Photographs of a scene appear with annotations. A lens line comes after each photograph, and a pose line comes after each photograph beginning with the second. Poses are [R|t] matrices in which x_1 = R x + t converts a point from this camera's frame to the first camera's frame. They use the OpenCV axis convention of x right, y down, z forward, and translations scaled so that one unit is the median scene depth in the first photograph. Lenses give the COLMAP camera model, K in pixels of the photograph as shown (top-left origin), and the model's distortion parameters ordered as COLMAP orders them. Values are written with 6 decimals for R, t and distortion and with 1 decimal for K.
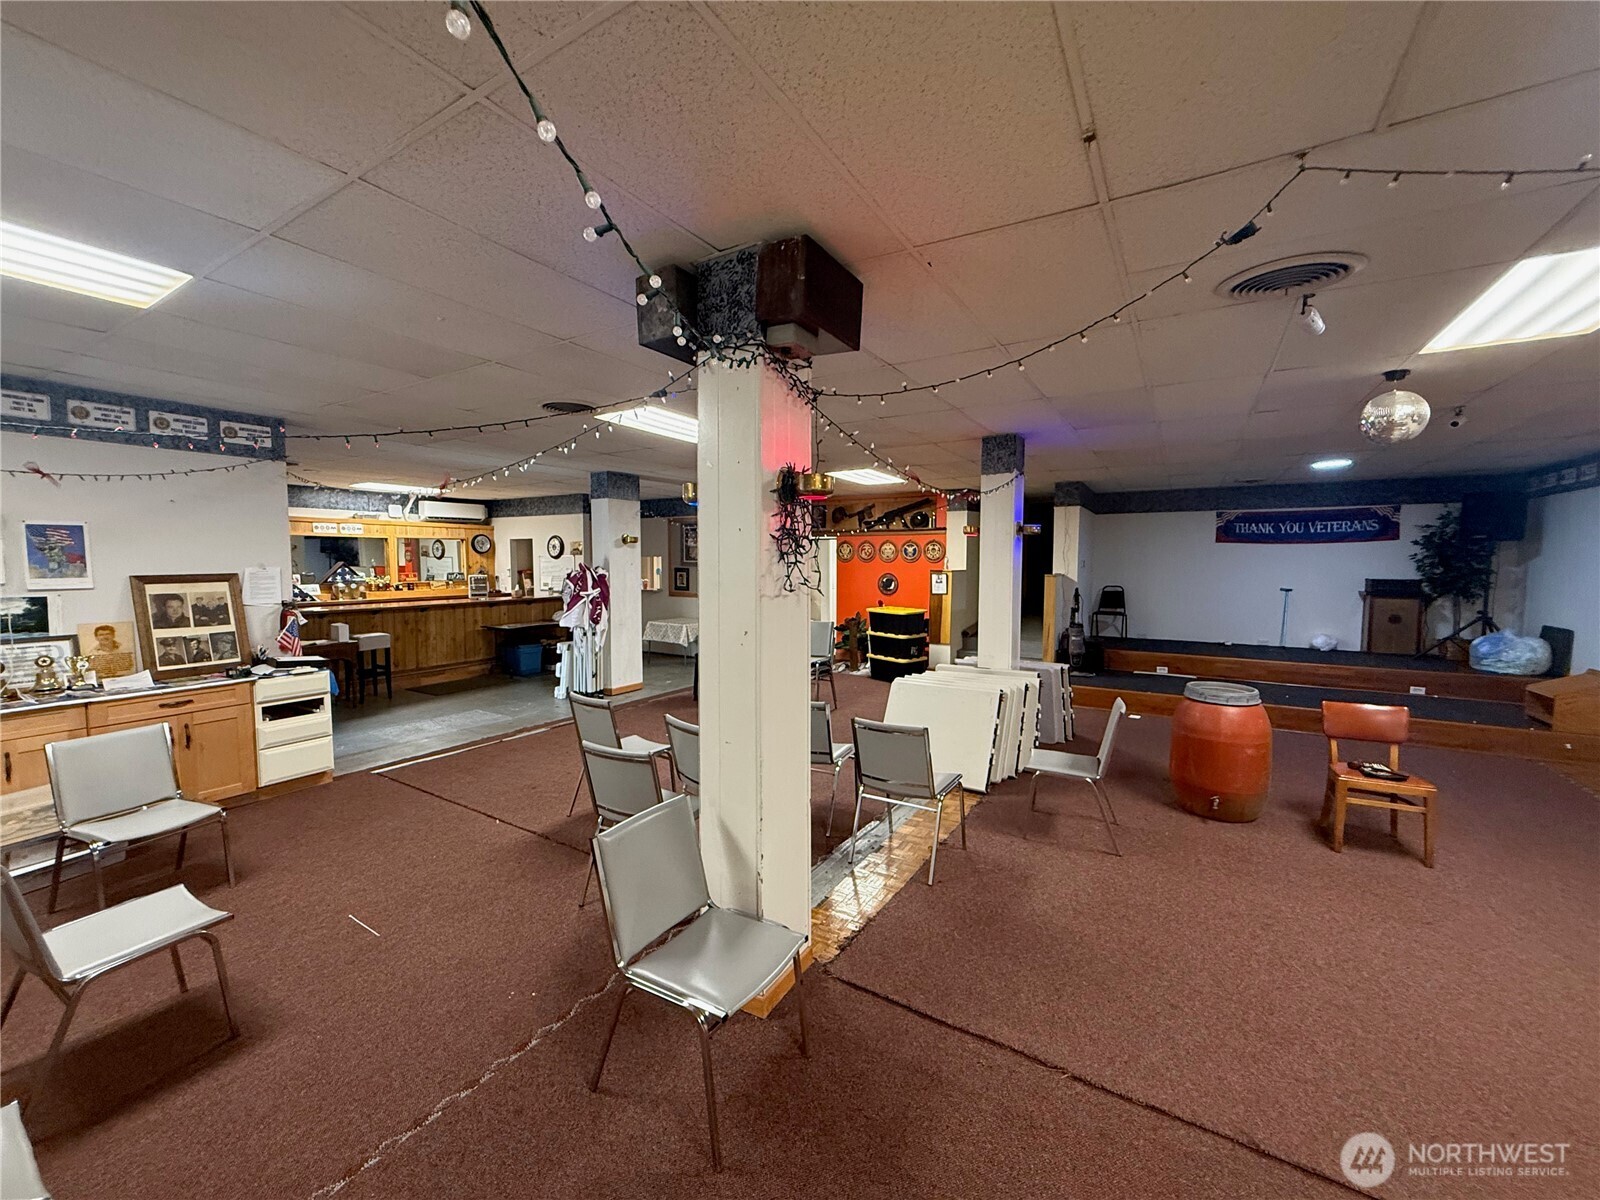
lens RADIAL K [[635.8, 0, 795.5], [0, 635.8, 598.7], [0, 0, 1]] dist [-0.000056, 0.000154]
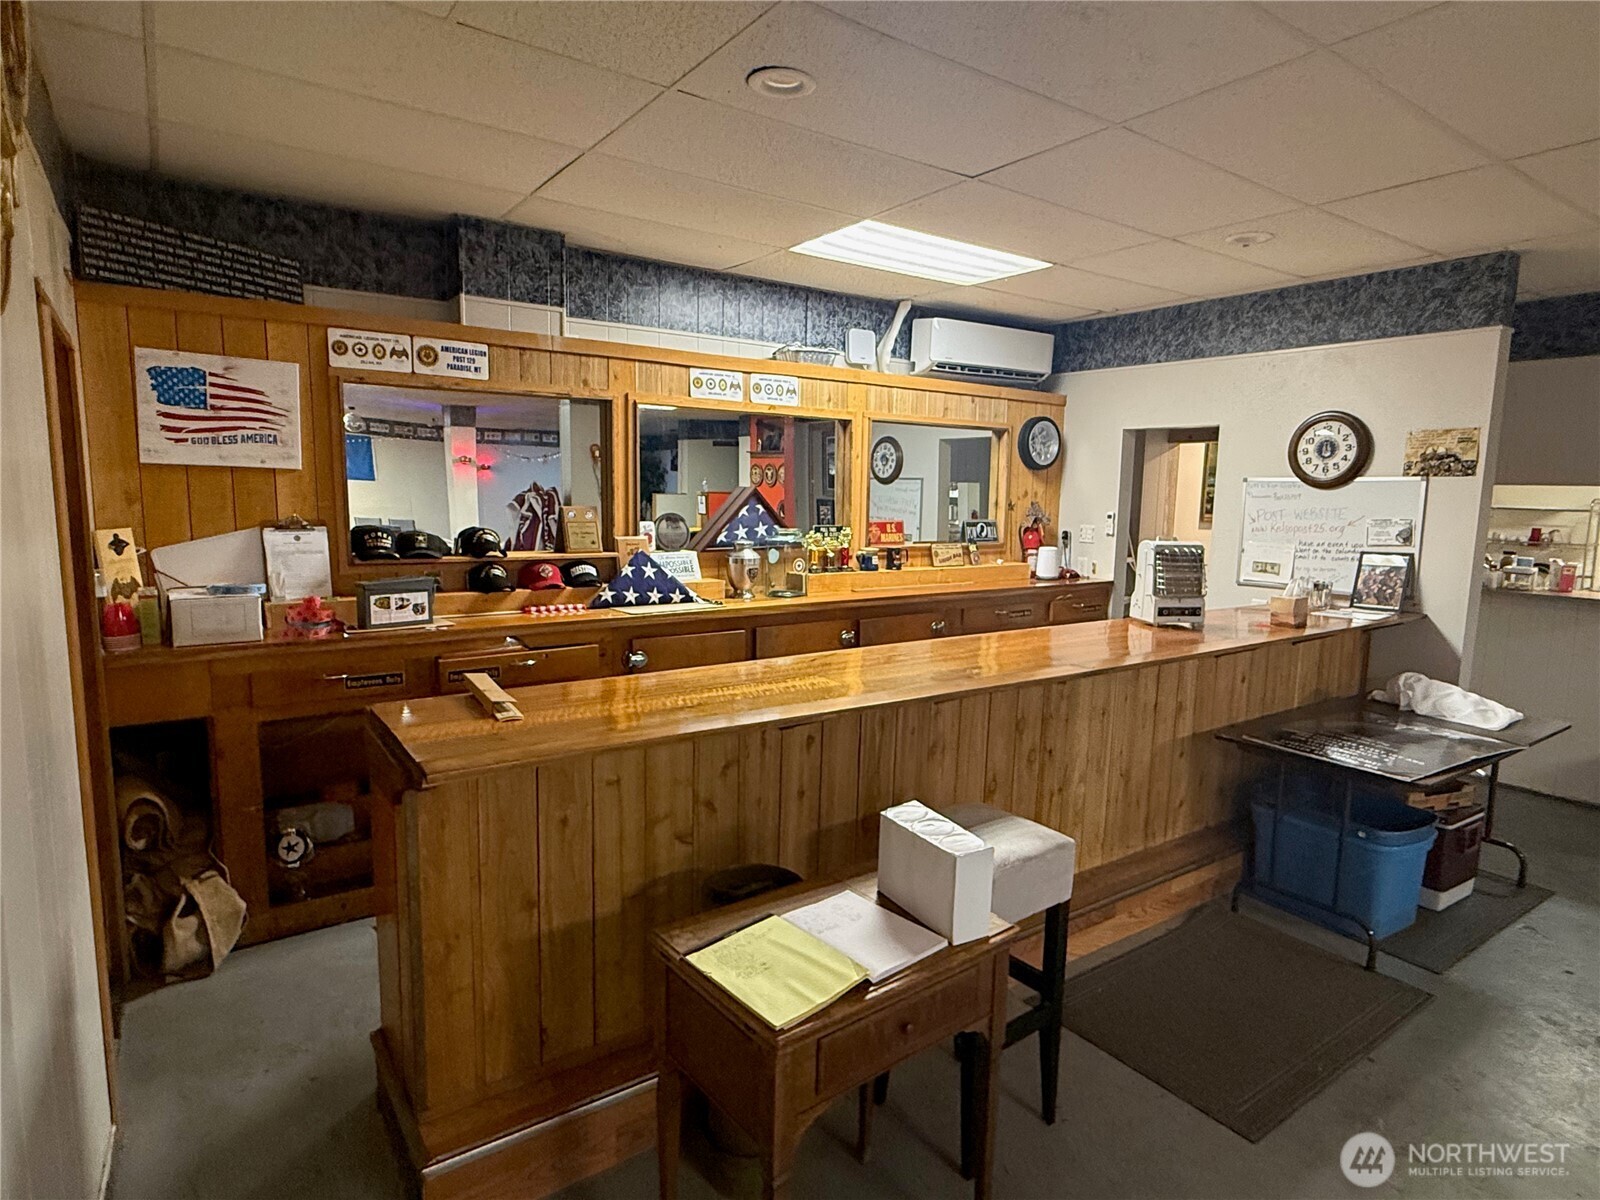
lens RADIAL K [[889.6, 0, 800.0], [0, 889.6, 600.0], [0, 0, 1]] dist [0.000195, 0.000019]
pose [[0.917691, 0.066694, -0.391656, -1.112899], [-0.042429, 0.996623, 0.070296, -0.071082], [0.395022, -0.047893, 0.917422, 1.266954]]
